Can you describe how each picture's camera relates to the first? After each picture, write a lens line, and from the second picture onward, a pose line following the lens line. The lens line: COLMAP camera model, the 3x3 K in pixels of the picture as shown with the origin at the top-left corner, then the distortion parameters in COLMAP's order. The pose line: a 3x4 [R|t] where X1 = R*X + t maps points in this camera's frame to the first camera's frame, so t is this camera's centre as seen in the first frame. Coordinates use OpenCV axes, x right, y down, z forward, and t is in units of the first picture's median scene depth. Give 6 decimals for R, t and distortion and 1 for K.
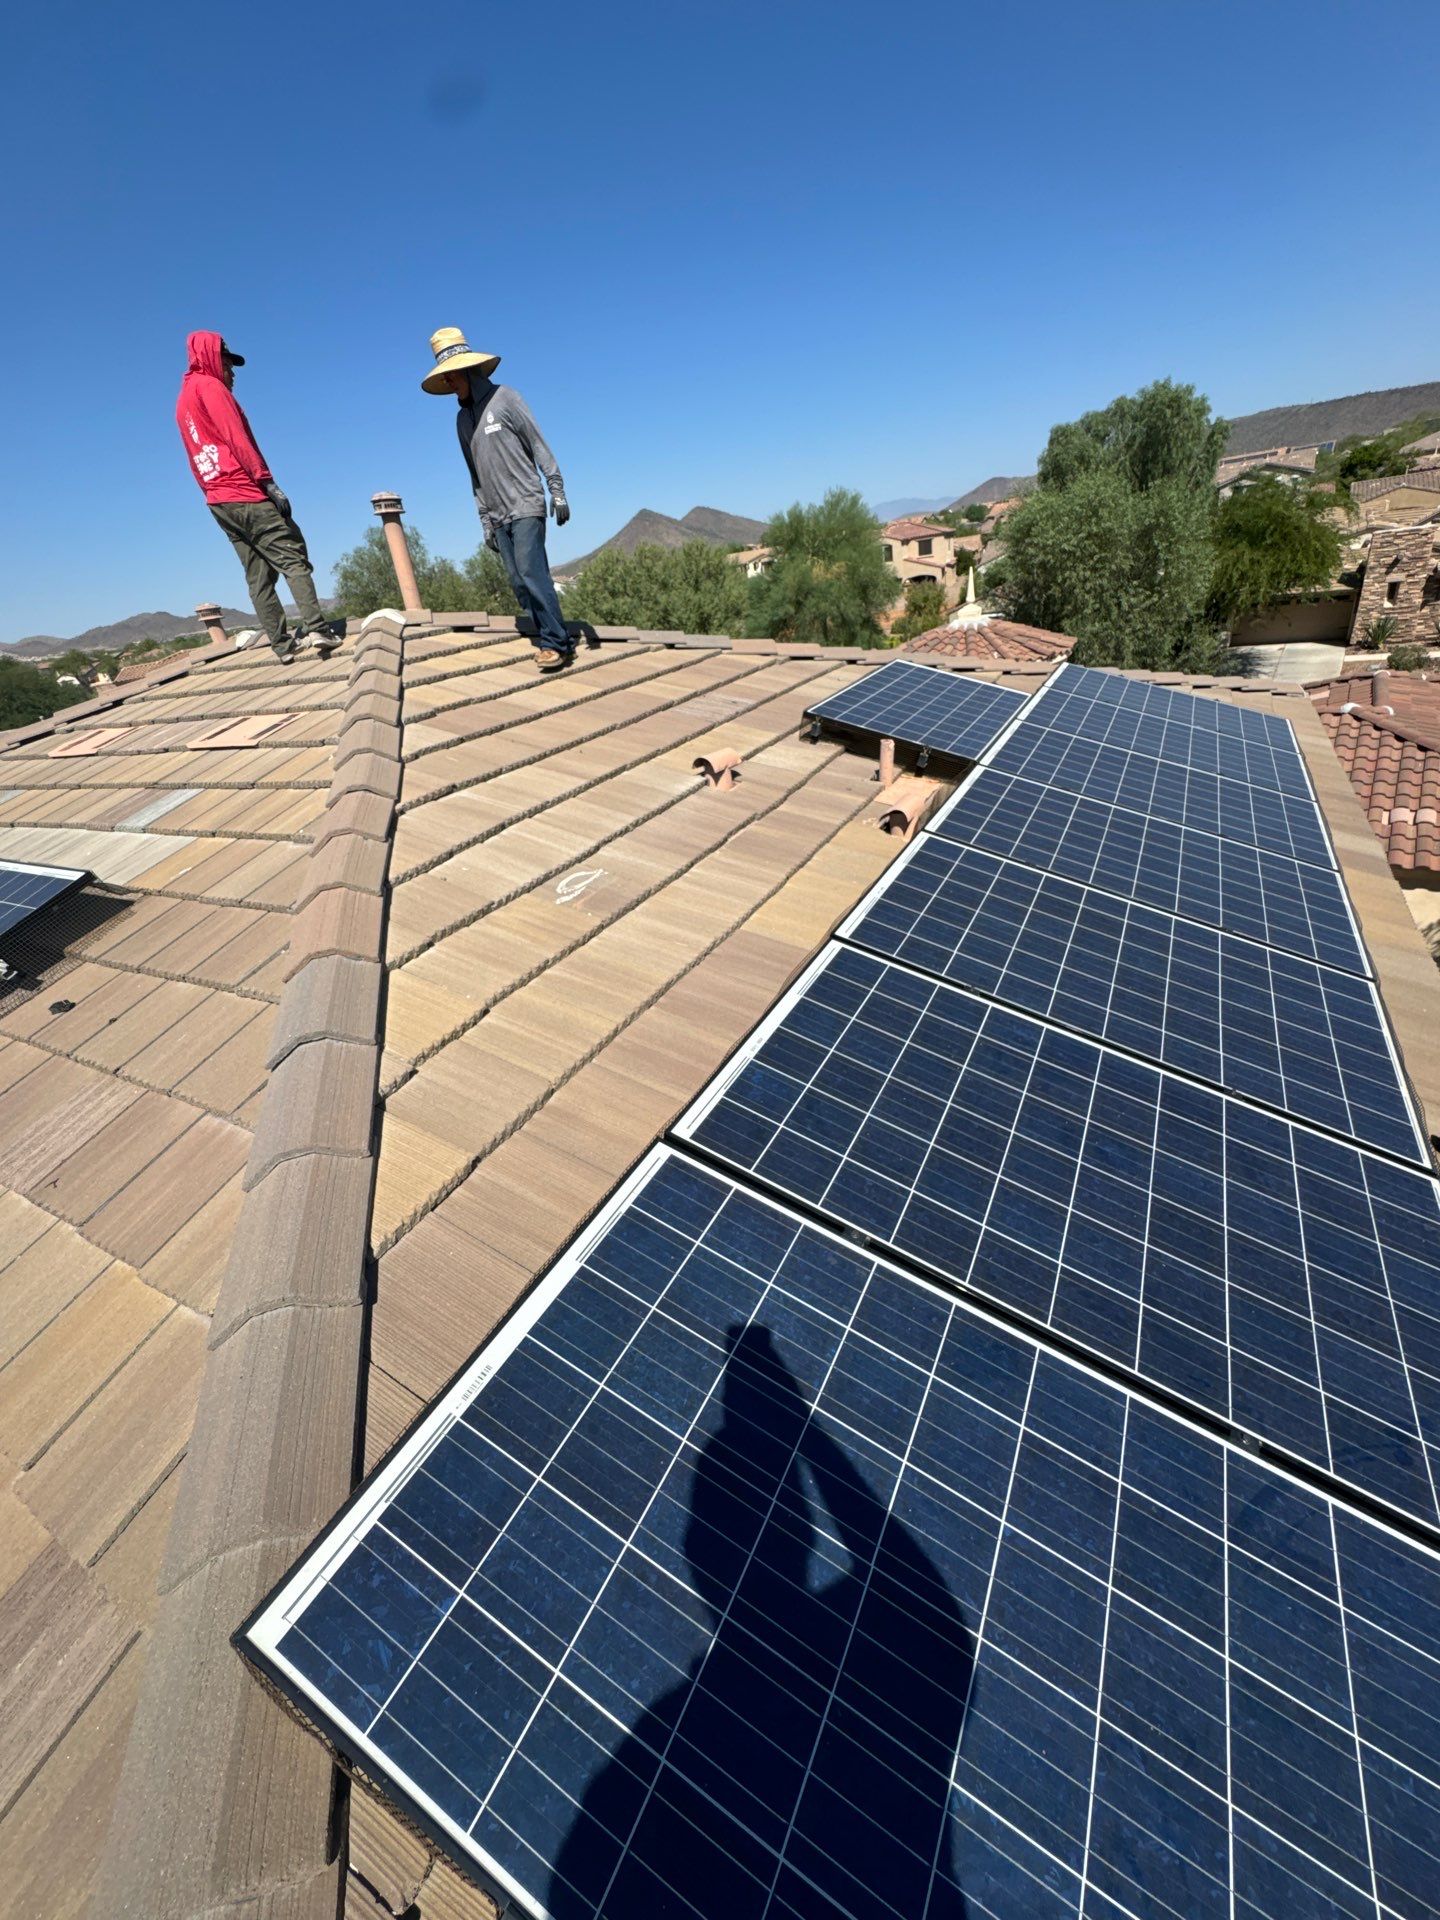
lens RADIAL K [[765.9, 0, 725.9], [0, 765.9, 956.5], [0, 0, 1]] dist [-0.003843, 0.000515]
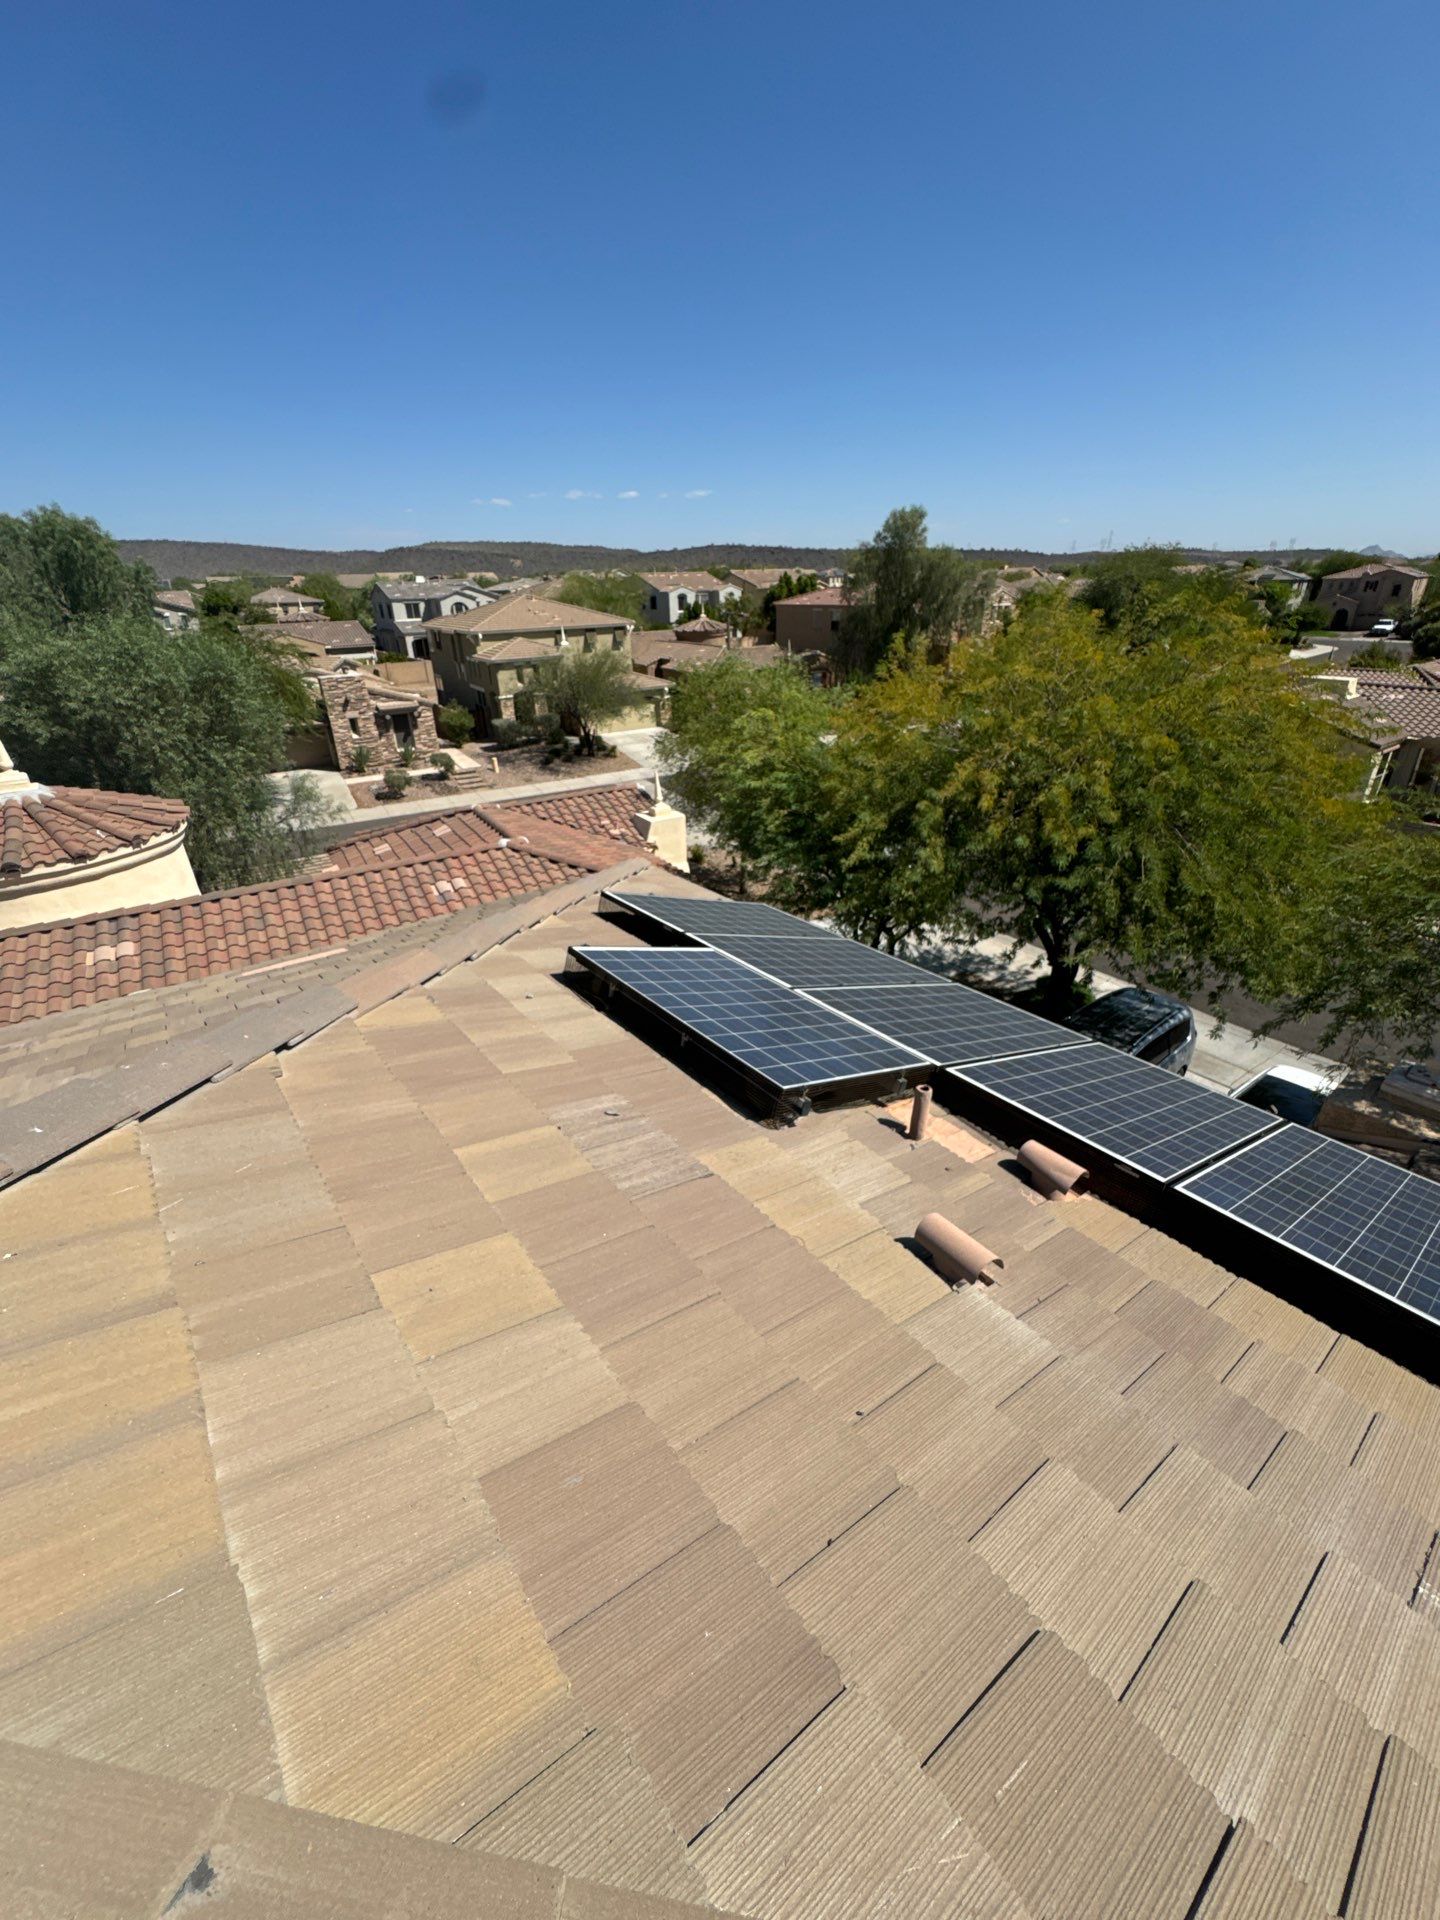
lens RADIAL K [[765.9, 0, 725.9], [0, 765.9, 956.5], [0, 0, 1]] dist [-0.003843, 0.000515]
pose [[0.375619, -0.278140, 0.884052, -0.432118], [0.394474, 0.911161, 0.119064, -0.486898], [-0.838630, 0.304013, 0.451969, 0.660200]]
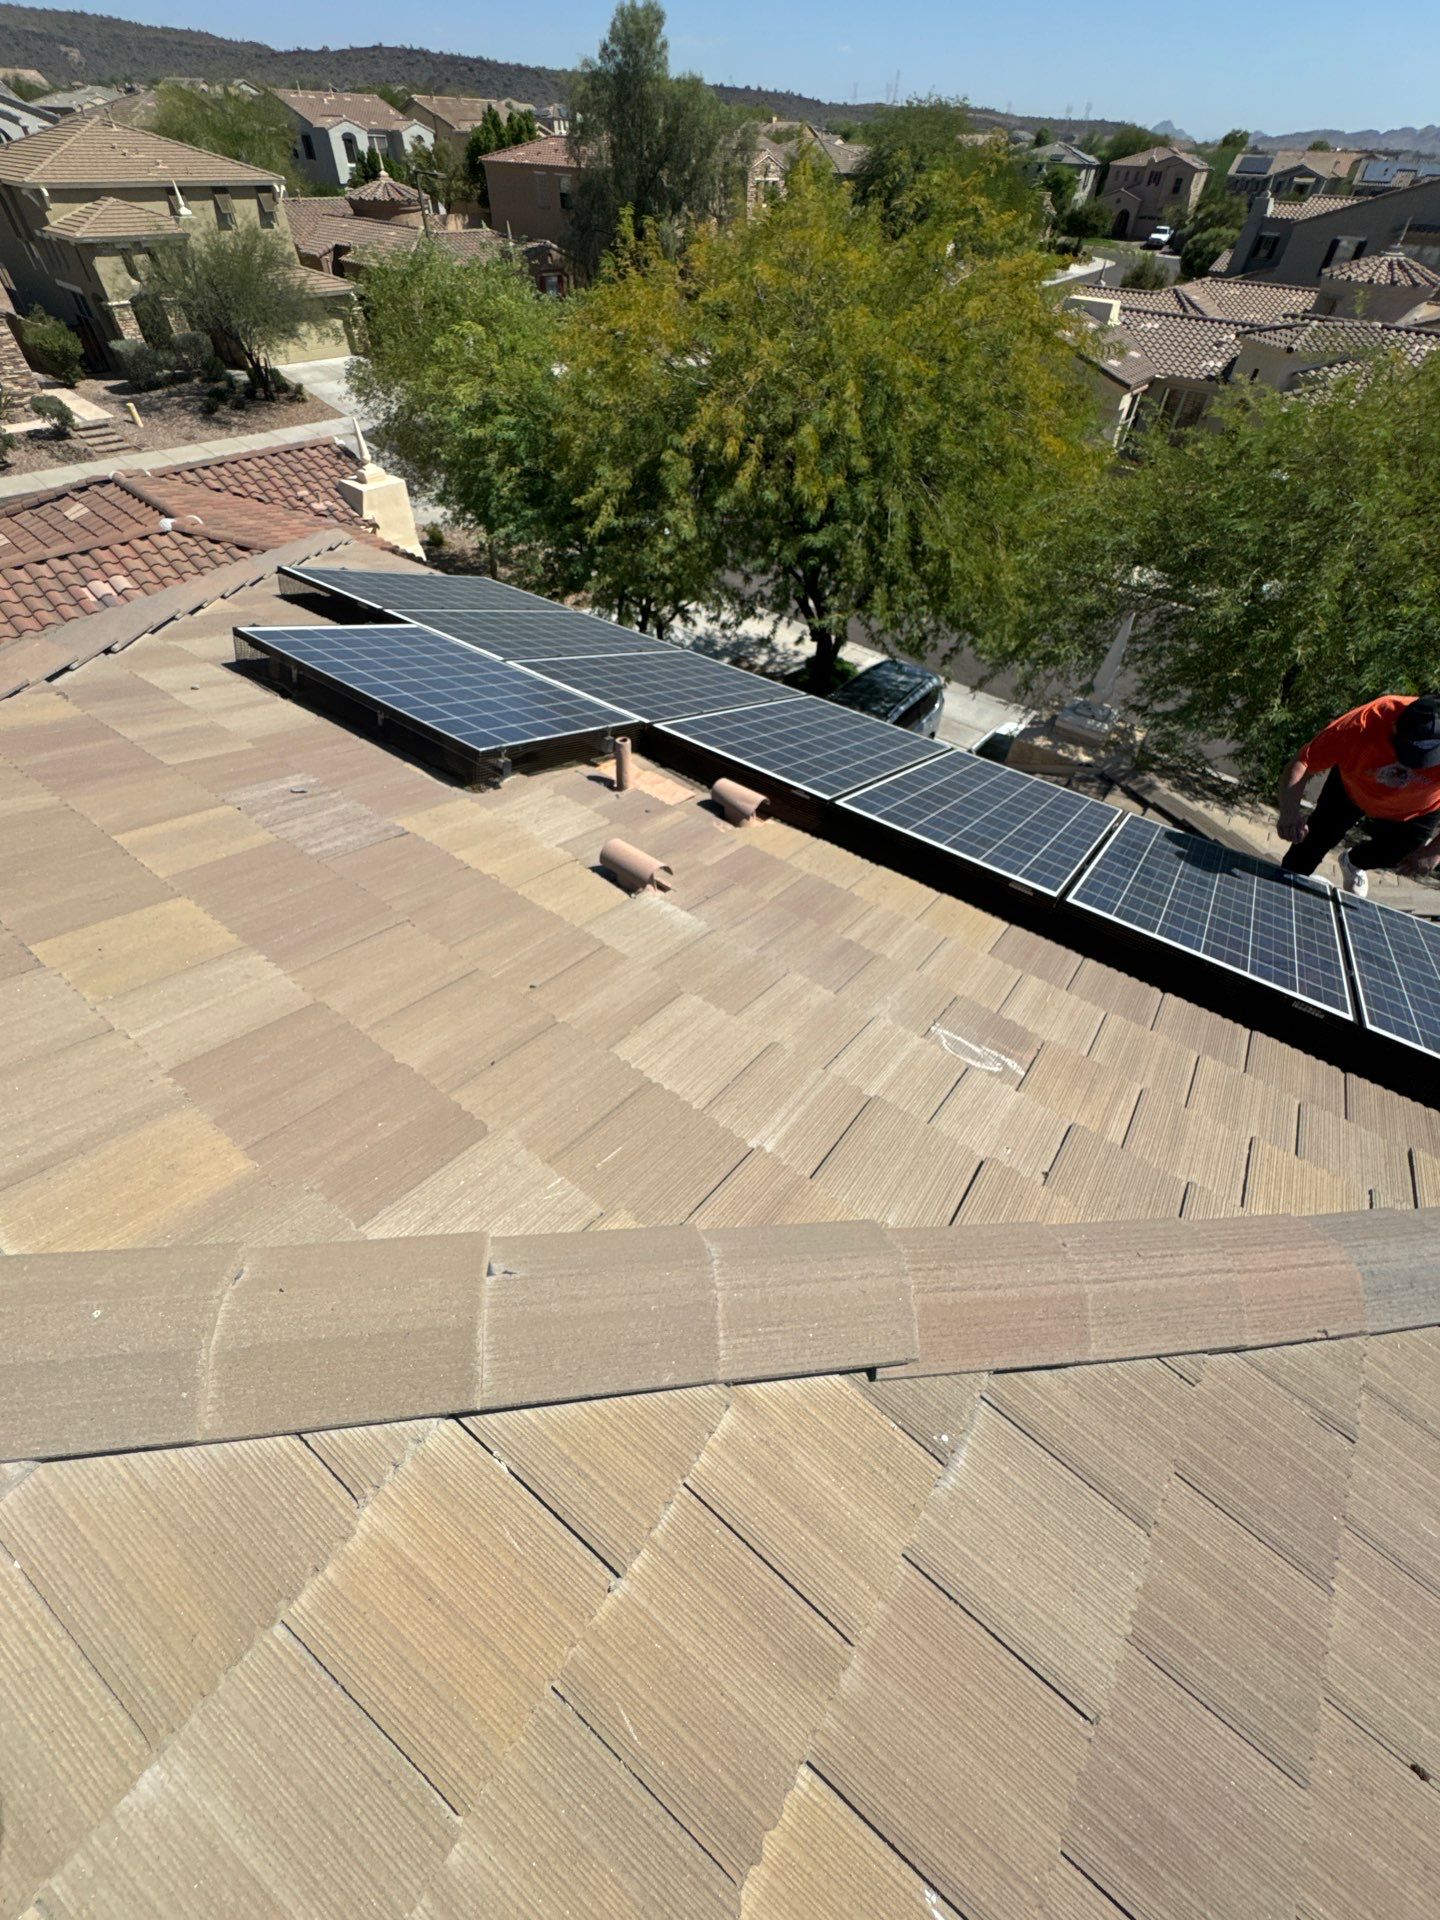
lens RADIAL K [[765.9, 0, 725.9], [0, 765.9, 956.5], [0, 0, 1]] dist [-0.003843, 0.000515]
pose [[0.112578, -0.618348, 0.777800, -0.470090], [0.411522, 0.741502, 0.529928, -0.422311], [-0.904420, 0.260424, 0.337940, 0.580469]]
